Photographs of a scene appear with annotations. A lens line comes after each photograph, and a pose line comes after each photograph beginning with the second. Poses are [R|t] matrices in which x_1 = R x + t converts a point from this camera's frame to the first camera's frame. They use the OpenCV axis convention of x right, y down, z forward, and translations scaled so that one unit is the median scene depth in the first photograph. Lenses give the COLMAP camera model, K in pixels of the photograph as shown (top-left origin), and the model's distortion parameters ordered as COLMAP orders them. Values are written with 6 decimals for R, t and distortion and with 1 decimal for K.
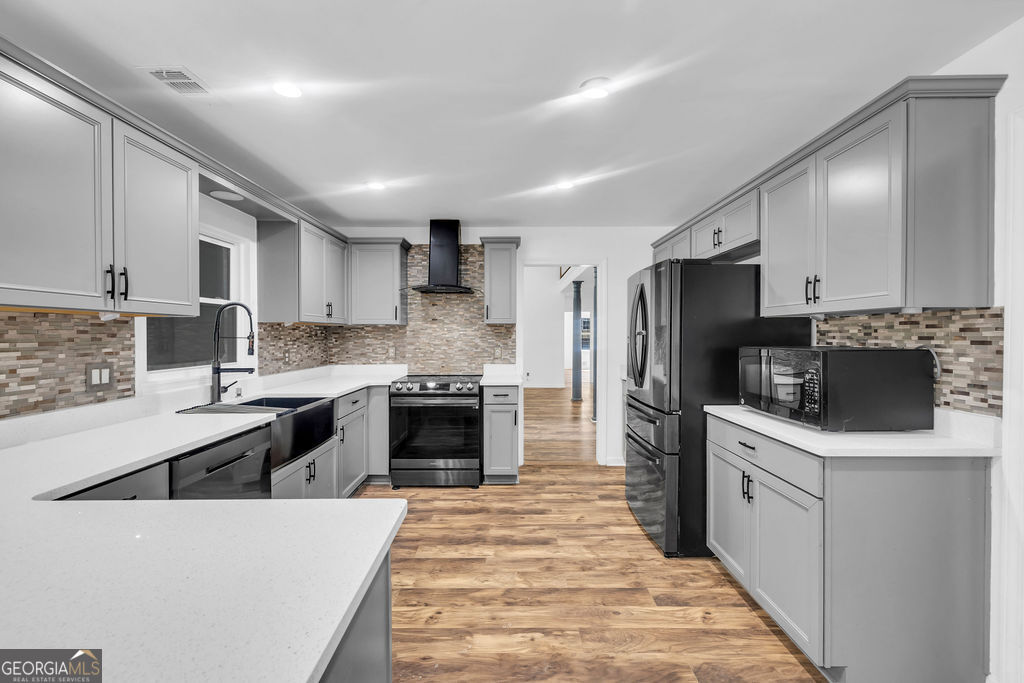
lens RADIAL K [[437.7, 0, 510.4], [0, 437.7, 338.7], [0, 0, 1]] dist [0.000451, 0.000118]
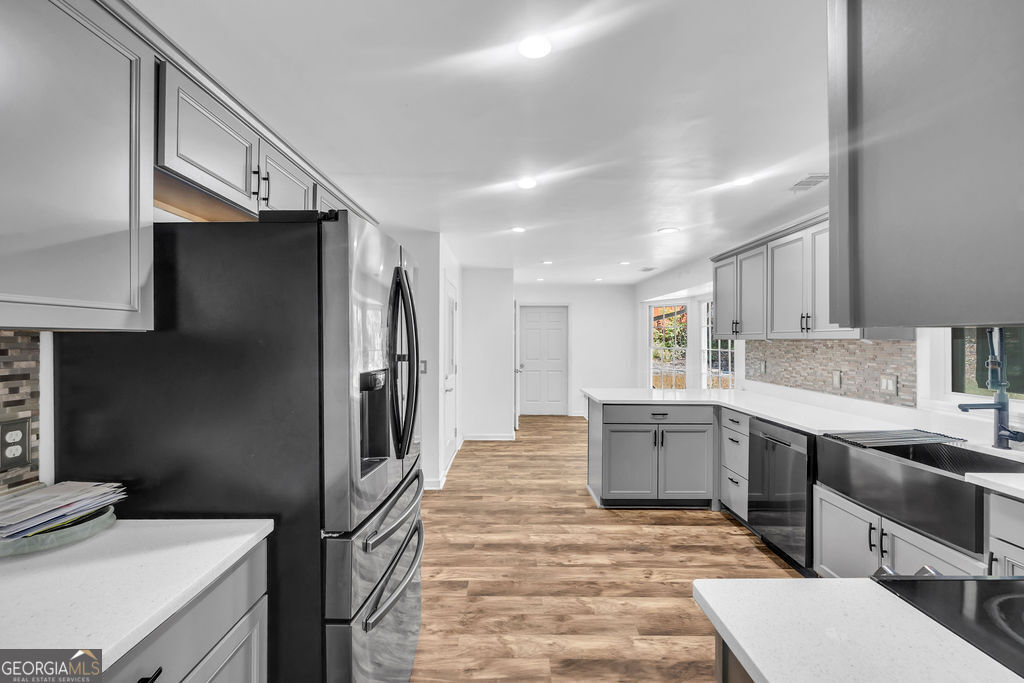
lens RADIAL K [[437.7, 0, 511.0], [0, 437.7, 340.9], [0, 0, 1]] dist [0.000451, 0.000118]
pose [[-0.999998, -0.001128, -0.001723, 0.209111], [-0.001140, 0.999973, 0.007326, -0.051454], [0.001715, 0.007327, -0.999972, 2.059977]]
